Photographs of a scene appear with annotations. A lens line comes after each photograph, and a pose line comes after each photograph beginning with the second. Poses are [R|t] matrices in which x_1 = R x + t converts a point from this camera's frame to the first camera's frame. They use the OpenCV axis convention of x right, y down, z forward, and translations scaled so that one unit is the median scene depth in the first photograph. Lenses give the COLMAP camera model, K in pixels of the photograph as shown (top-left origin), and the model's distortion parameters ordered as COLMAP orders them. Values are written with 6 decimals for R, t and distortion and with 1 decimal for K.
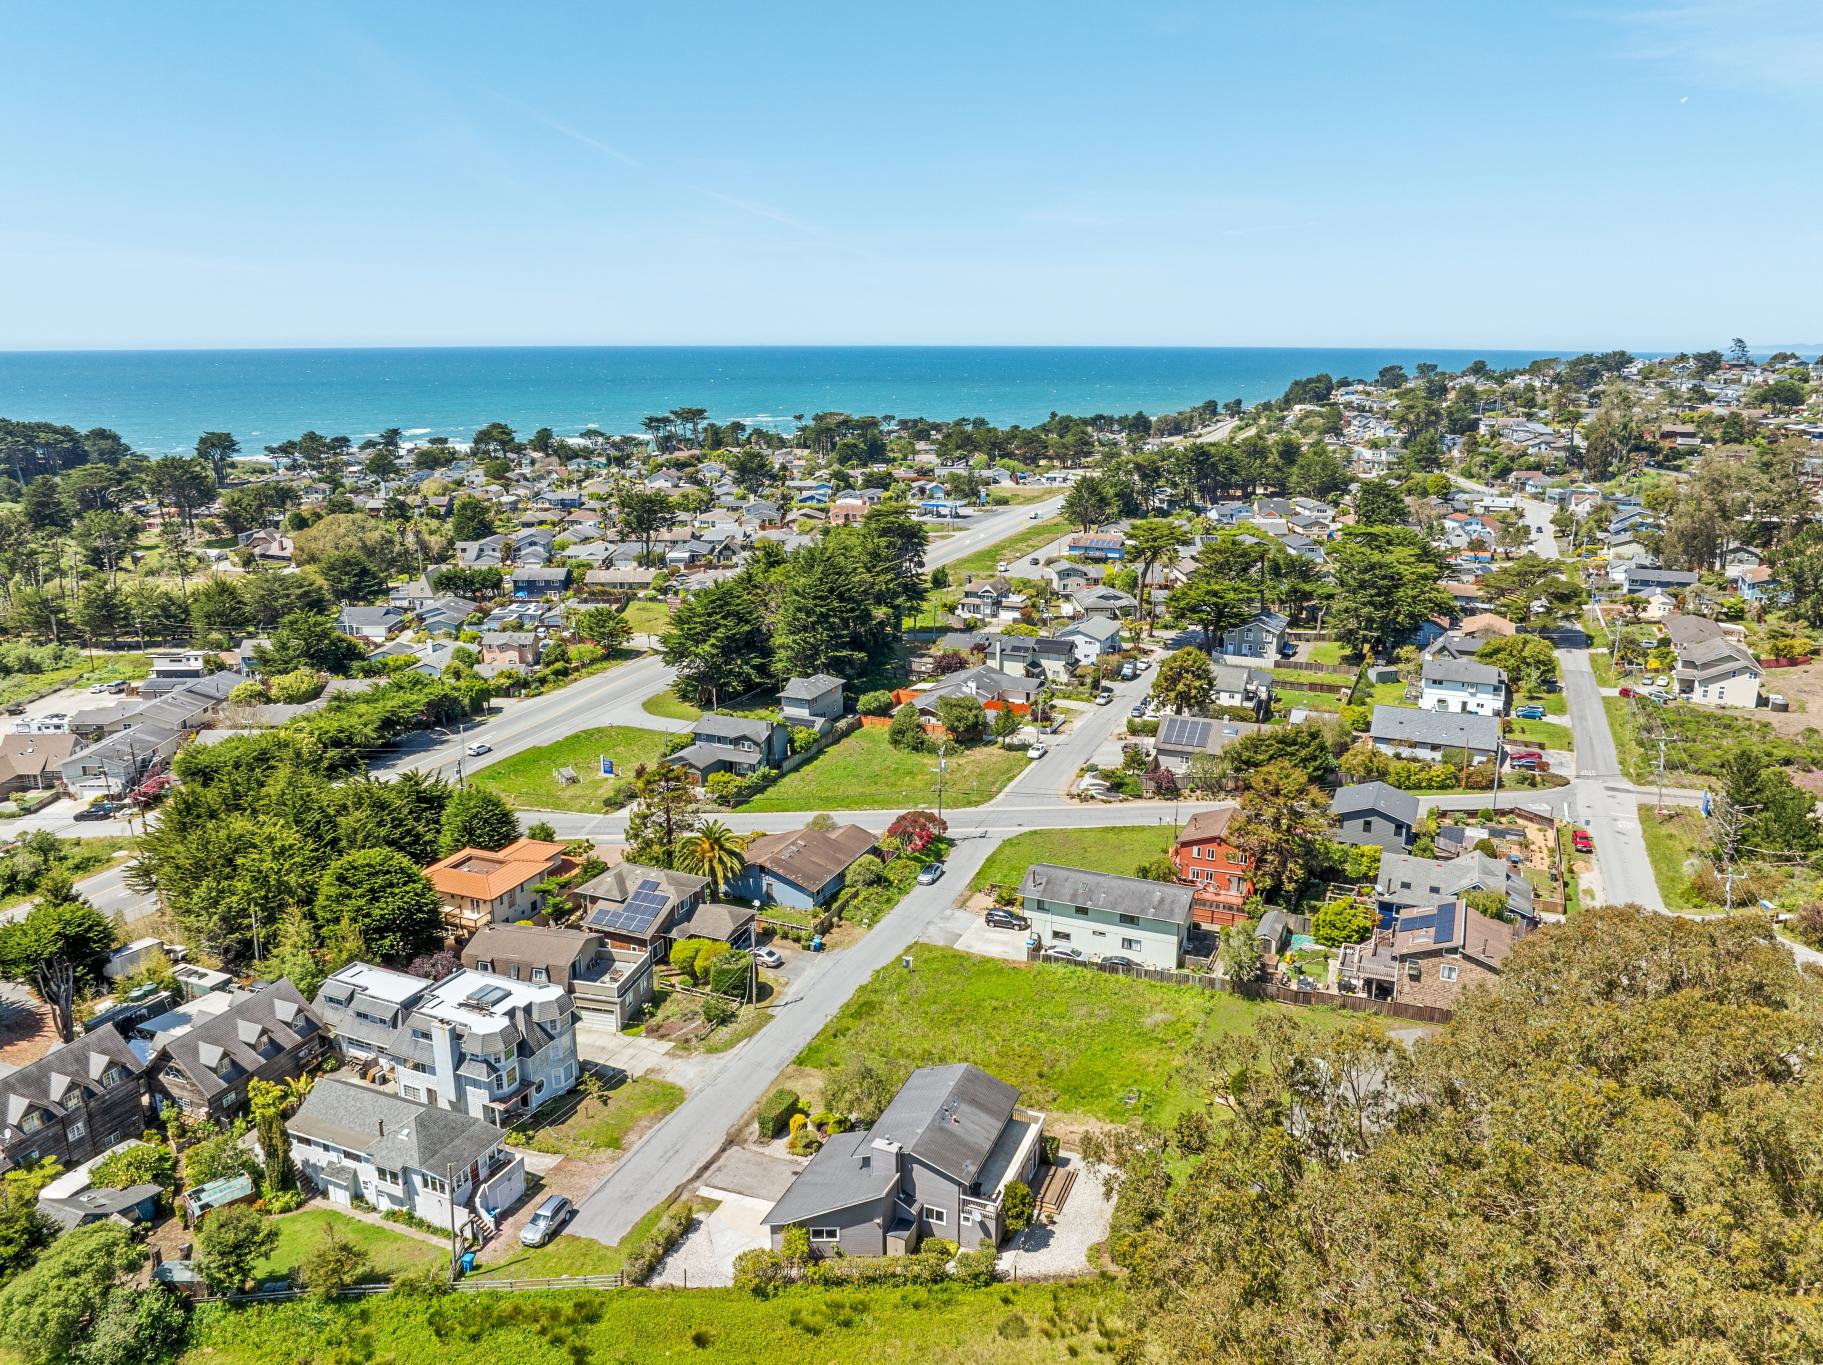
lens RADIAL K [[1286.7, 0, 911.5], [0, 1286.7, 682.5], [0, 0, 1]] dist [-0.037269, -0.009074]
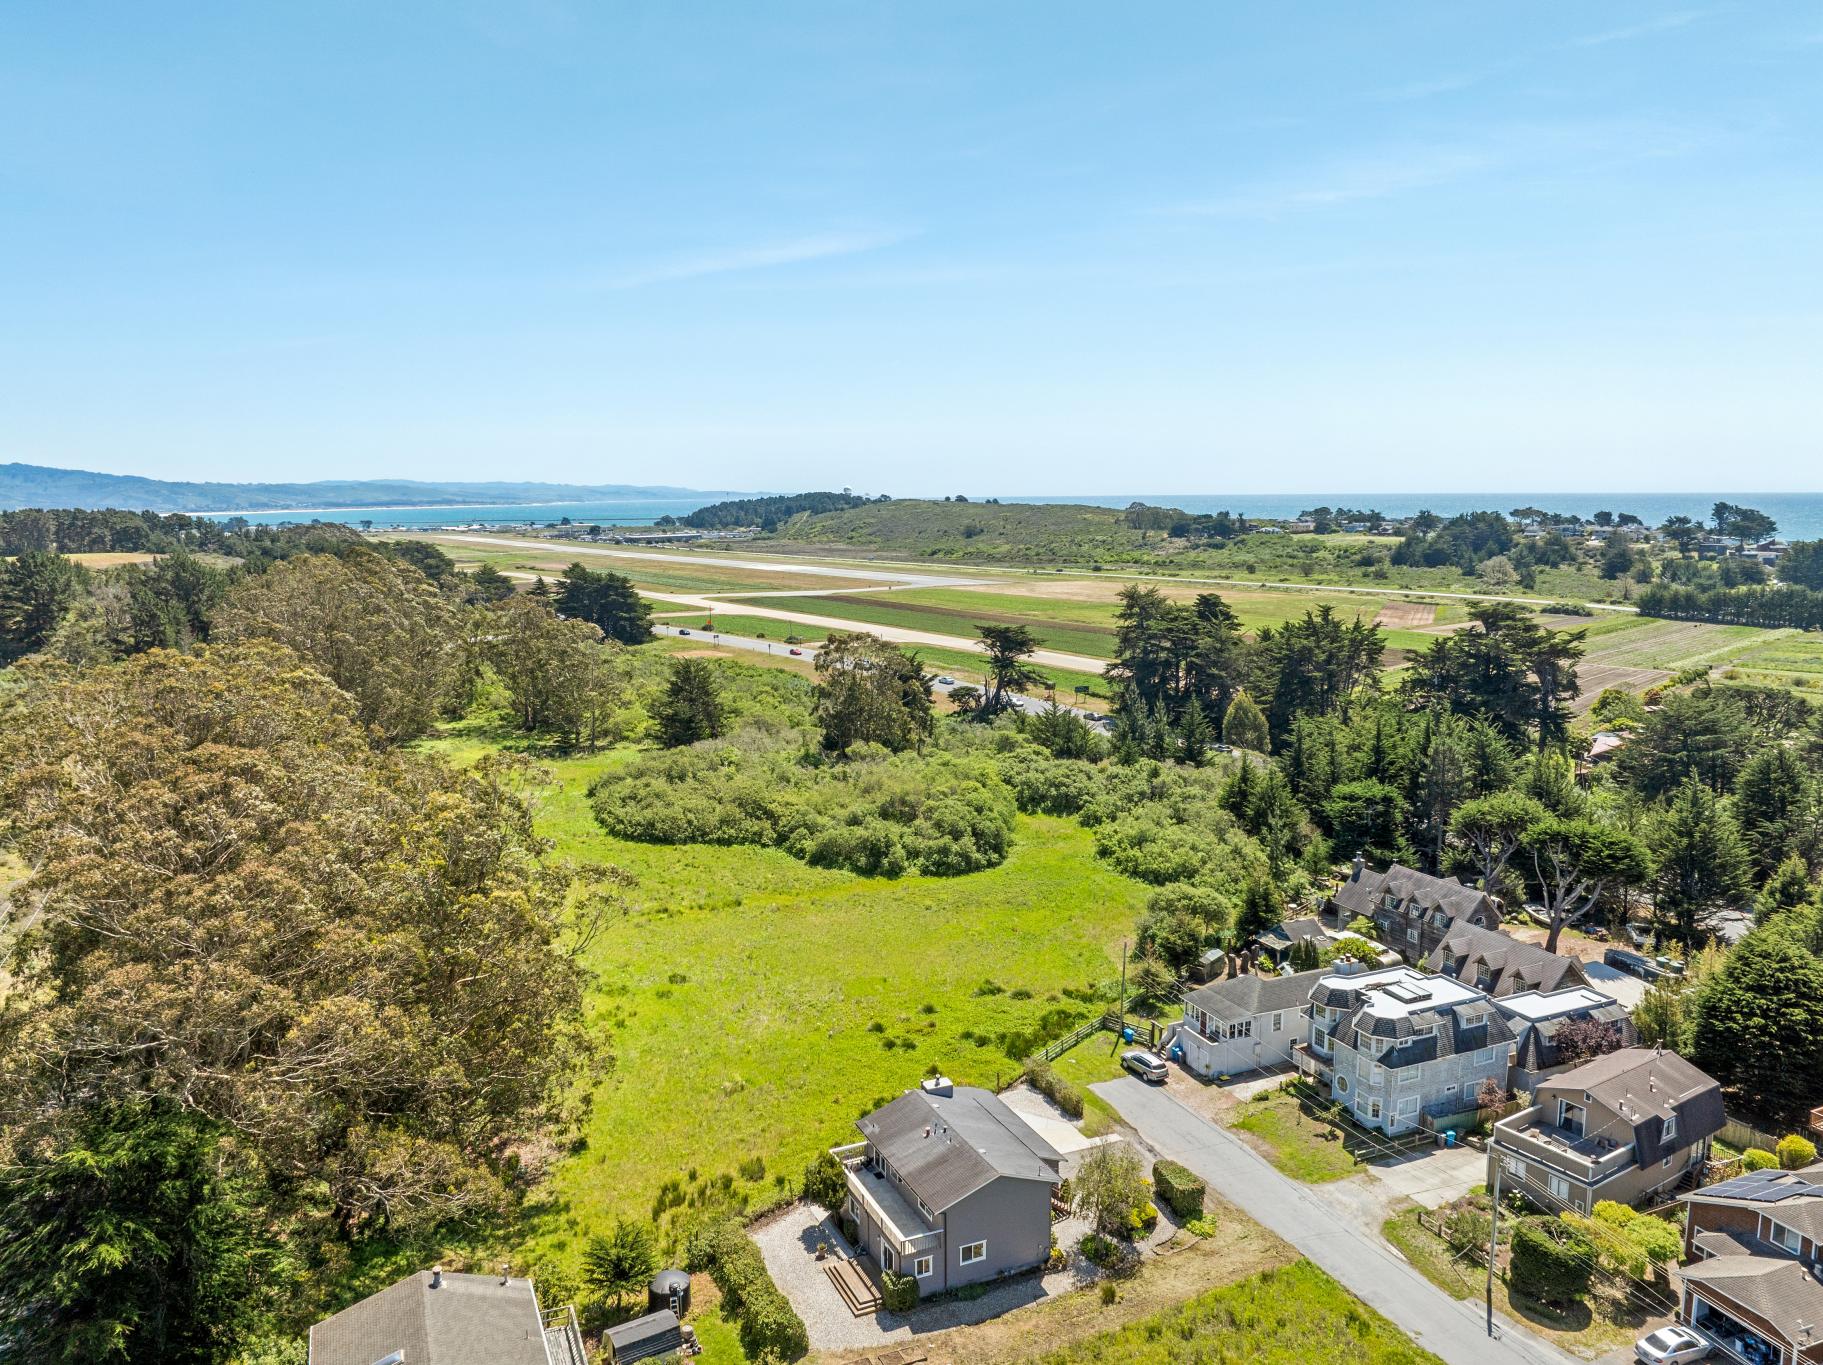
lens RADIAL K [[1286.7, 0, 911.5], [0, 1286.7, 682.5], [0, 0, 1]] dist [-0.037269, -0.009074]
pose [[-0.690258, 0.096094, -0.717154, 0.640466], [-0.186318, 0.934114, 0.304495, -0.204867], [0.699164, 0.343799, -0.626876, 1.444288]]
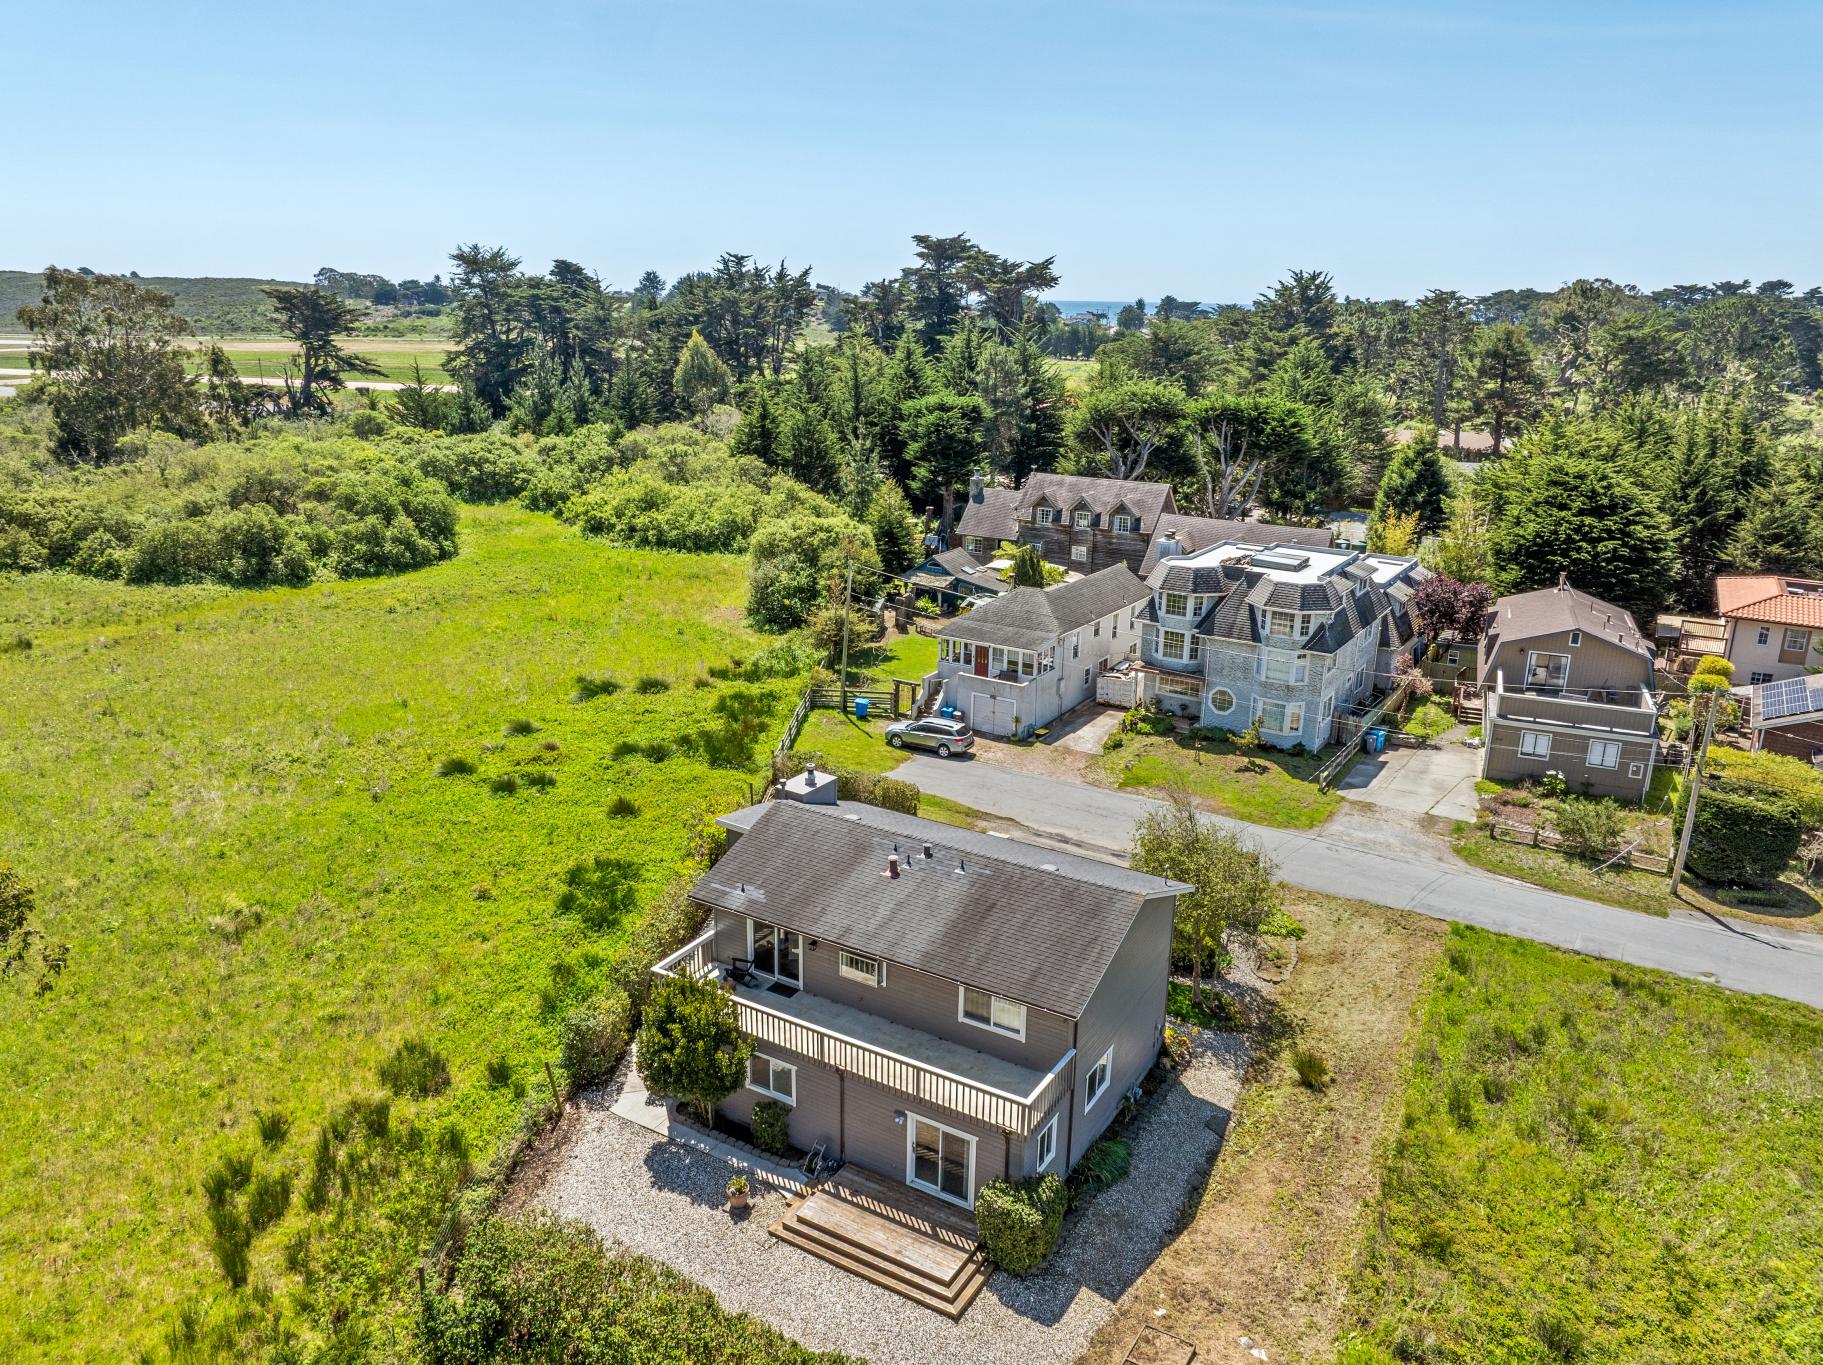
lens RADIAL K [[1294.6, 0, 911.5], [0, 1294.6, 682.5], [0, 0, 1]] dist [-0.030024, 0.010333]
pose [[-0.167984, 0.277951, -0.945793, 0.393746], [-0.268758, 0.910169, 0.315216, 0.168357], [0.948446, 0.307141, -0.078192, 1.029113]]
